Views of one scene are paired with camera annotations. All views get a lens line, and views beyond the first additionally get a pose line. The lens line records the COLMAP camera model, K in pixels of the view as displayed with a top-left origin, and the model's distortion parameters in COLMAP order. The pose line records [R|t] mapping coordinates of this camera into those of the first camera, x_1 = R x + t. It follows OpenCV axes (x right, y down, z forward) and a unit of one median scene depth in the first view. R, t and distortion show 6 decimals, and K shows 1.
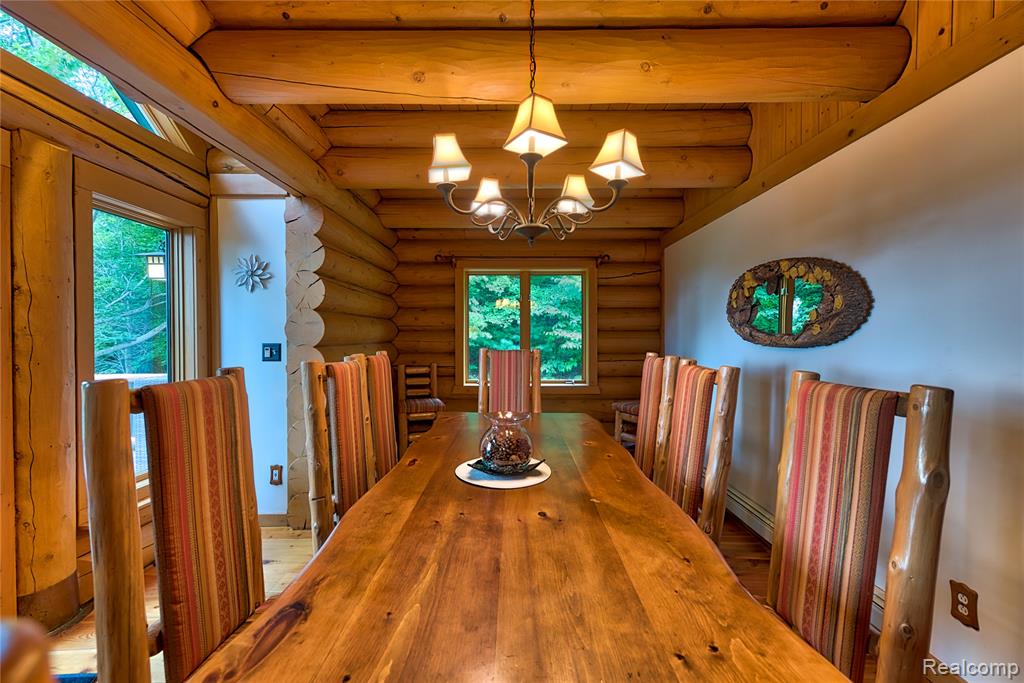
lens RADIAL K [[406.0, 0, 510.9], [0, 406.0, 341.2], [0, 0, 1]] dist [0.010974, -0.002999]
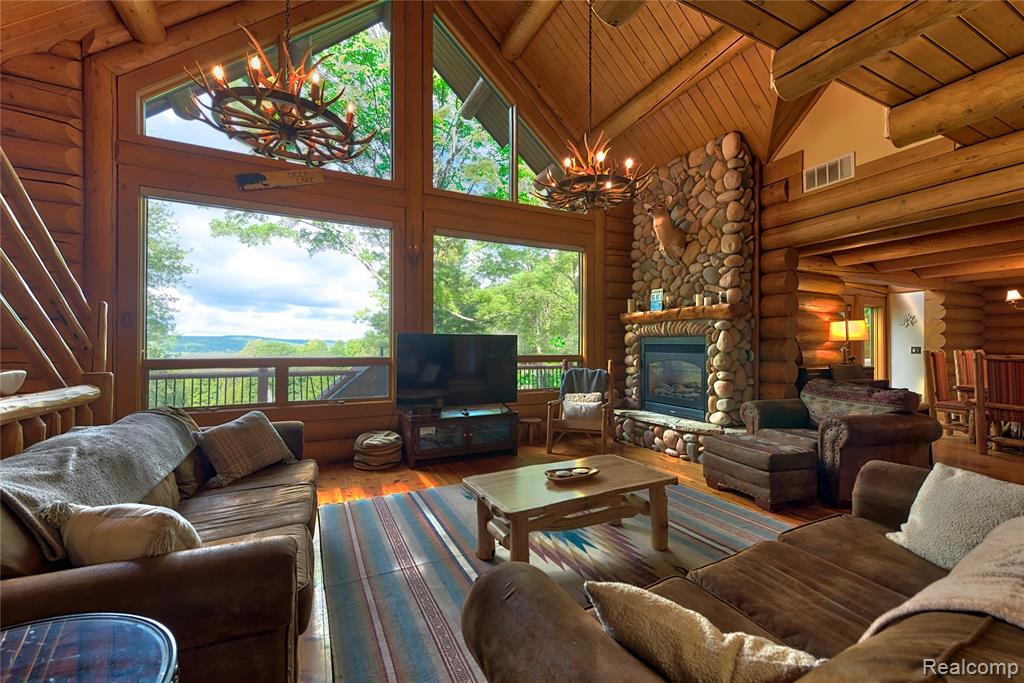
lens RADIAL K [[406.0, 0, 510.9], [0, 406.0, 341.2], [0, 0, 1]] dist [0.010974, -0.002999]
pose [[0.442895, -0.005177, -0.896559, 0.609683], [-0.012974, 0.999842, -0.012183, 0.035105], [0.896480, 0.017028, 0.442758, -2.480187]]
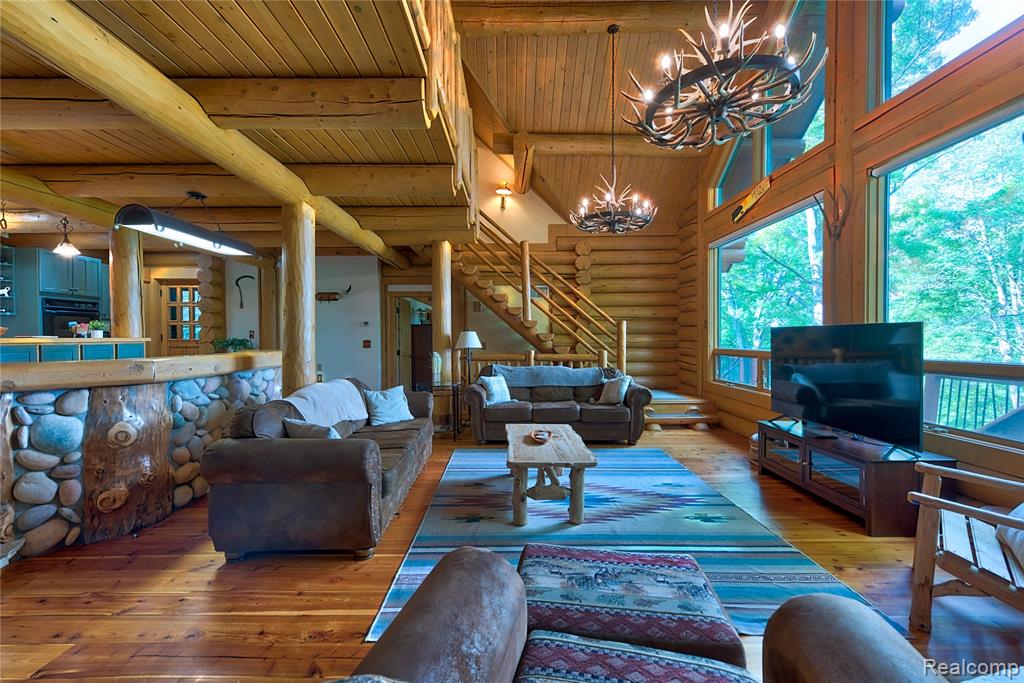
lens RADIAL K [[406.0, 0, 510.9], [0, 406.0, 341.2], [0, 0, 1]] dist [0.010974, -0.002999]
pose [[-0.999995, 0.003168, 0.000815, -0.050095], [0.003184, 0.999785, 0.020493, 0.009990], [-0.000750, 0.020495, -0.999790, -0.747880]]
